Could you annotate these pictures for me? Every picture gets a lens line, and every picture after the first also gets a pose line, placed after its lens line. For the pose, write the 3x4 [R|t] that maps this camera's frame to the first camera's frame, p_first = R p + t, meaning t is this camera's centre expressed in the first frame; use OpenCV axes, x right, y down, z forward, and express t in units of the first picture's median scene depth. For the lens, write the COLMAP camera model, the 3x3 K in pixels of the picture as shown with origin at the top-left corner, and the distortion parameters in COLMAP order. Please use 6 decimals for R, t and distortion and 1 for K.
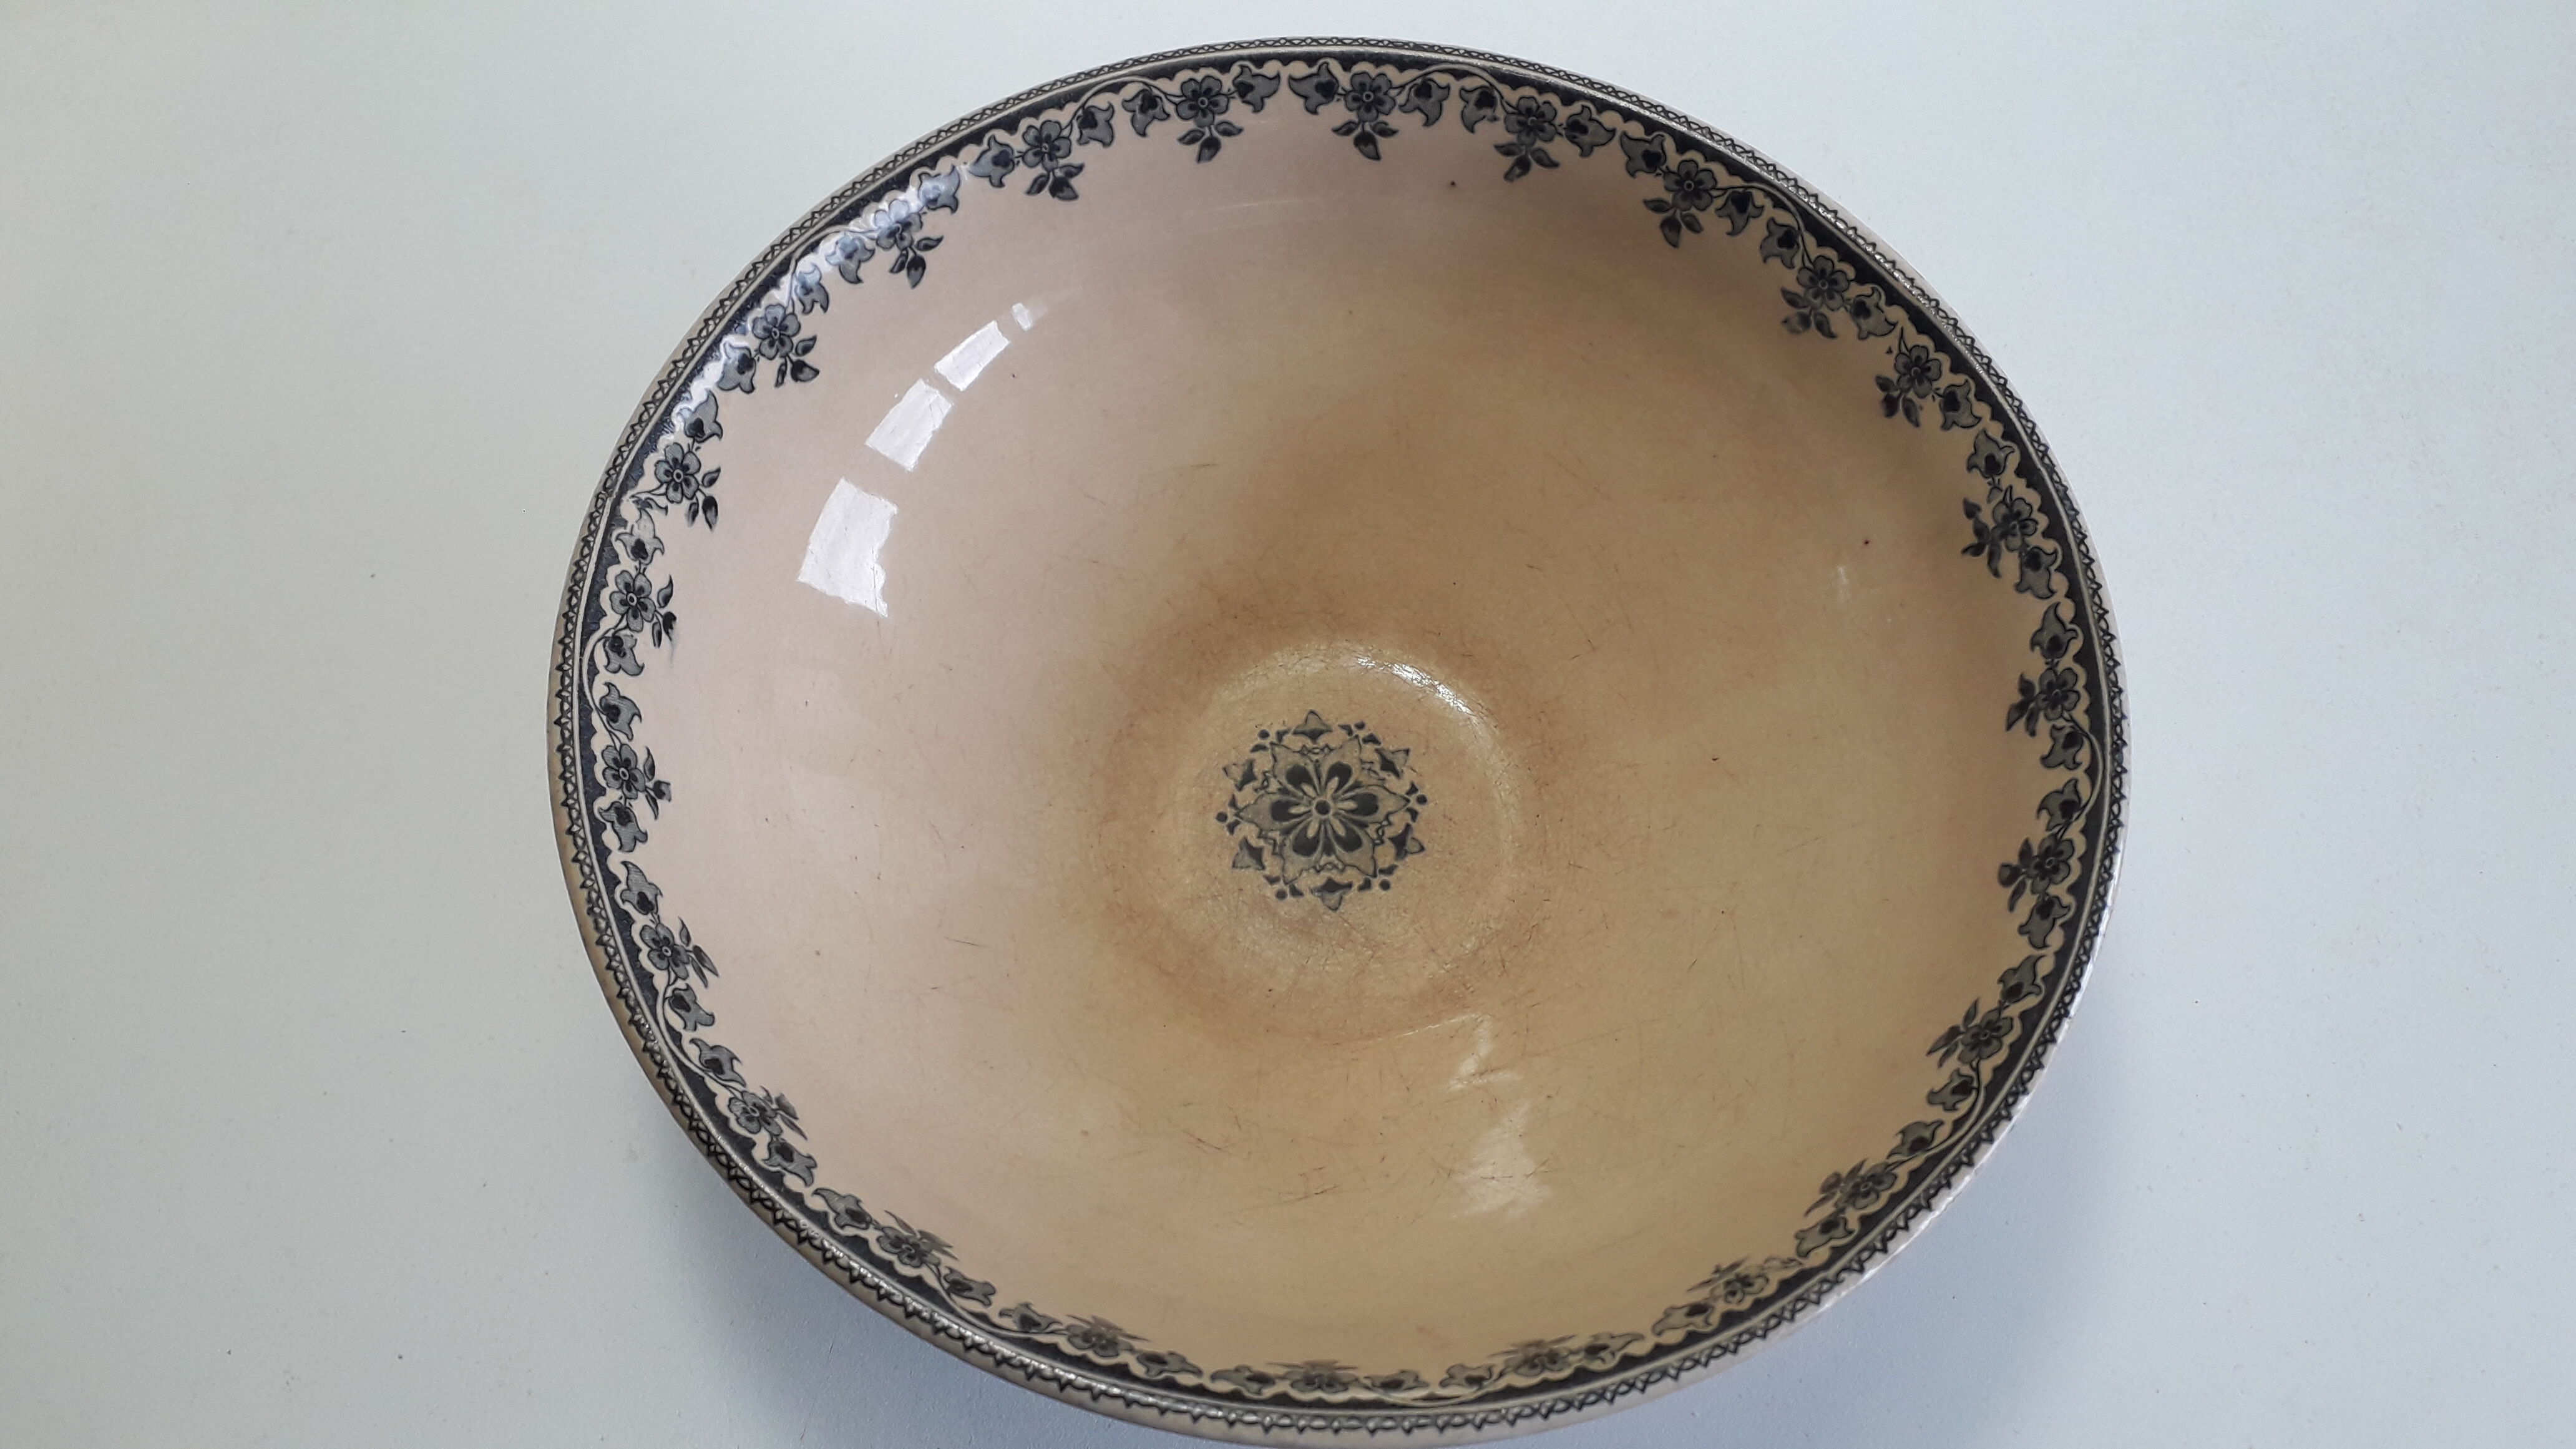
lens RADIAL K [[1966.3, 0, 1288.0], [0, 1966.3, 724.5], [0, 0, 1]] dist [0.227671, -0.000941]
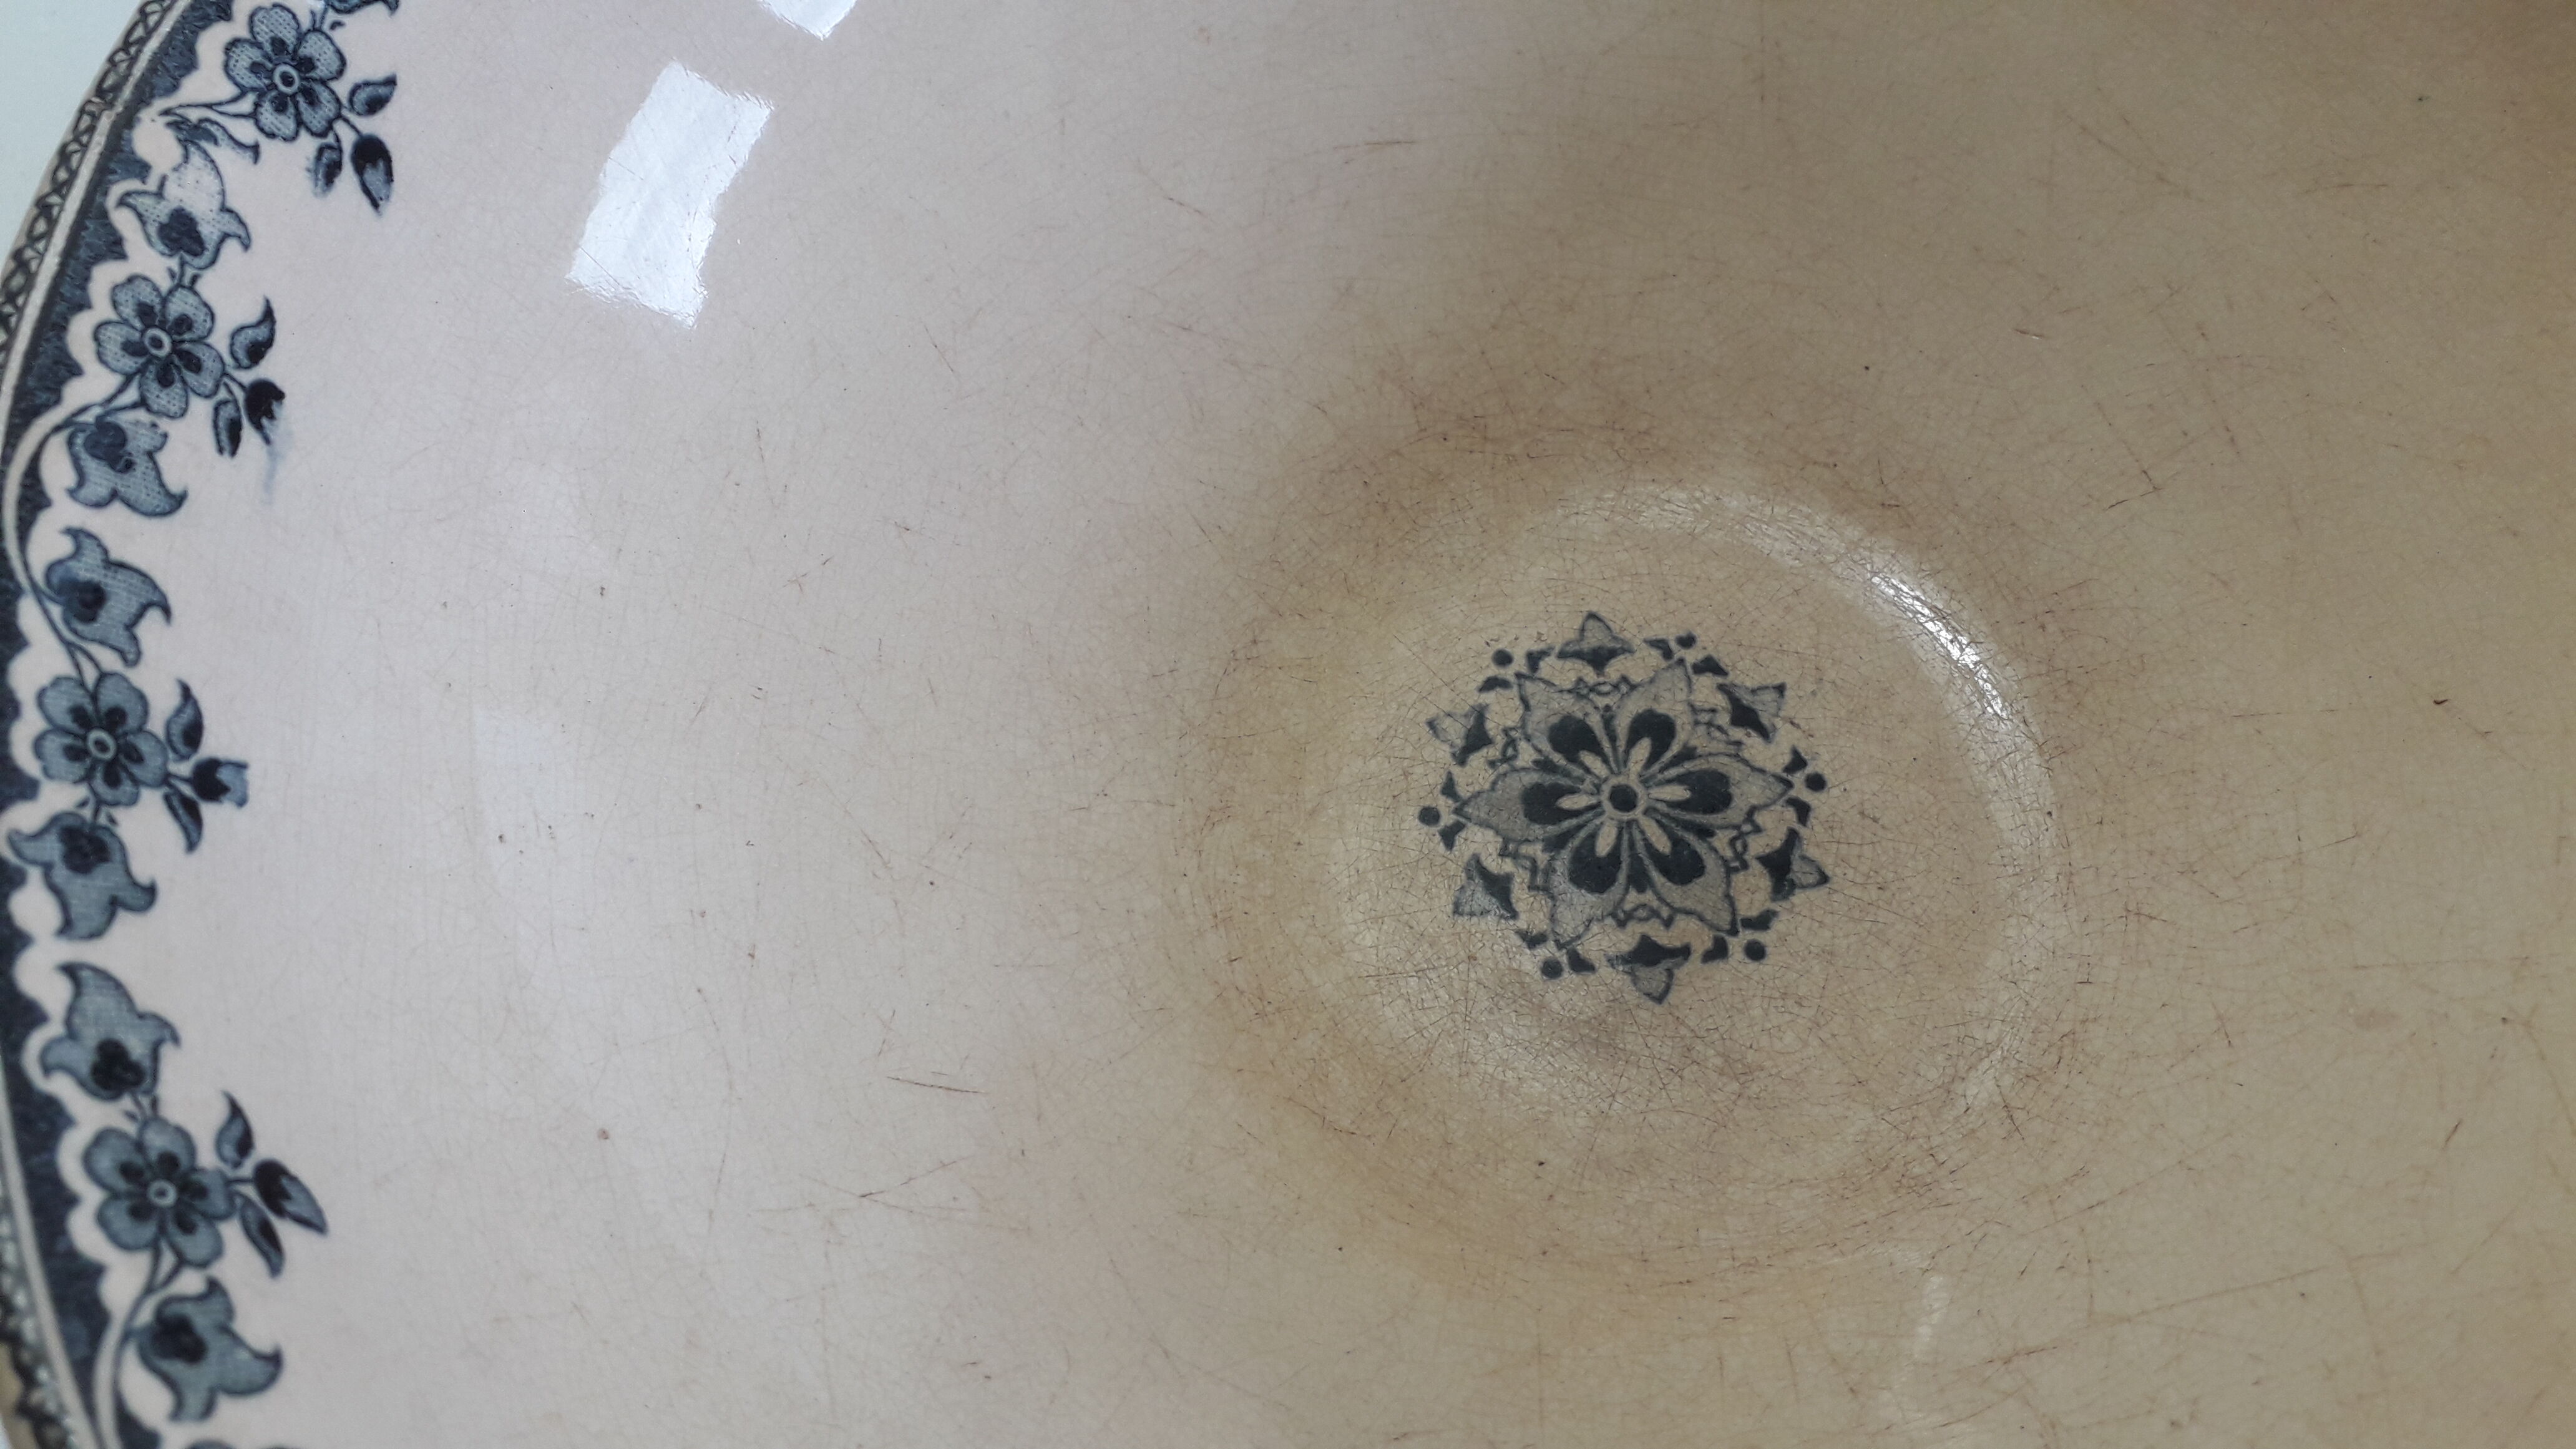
lens RADIAL K [[2038.7, 0, 1288.0], [0, 2038.7, 724.5], [0, 0, 1]] dist [0.111643, 0.001353]
pose [[0.999807, -0.002172, -0.019538, -0.062040], [0.002769, 0.999527, 0.030613, 0.006216], [0.019462, -0.030662, 0.999340, 0.469608]]
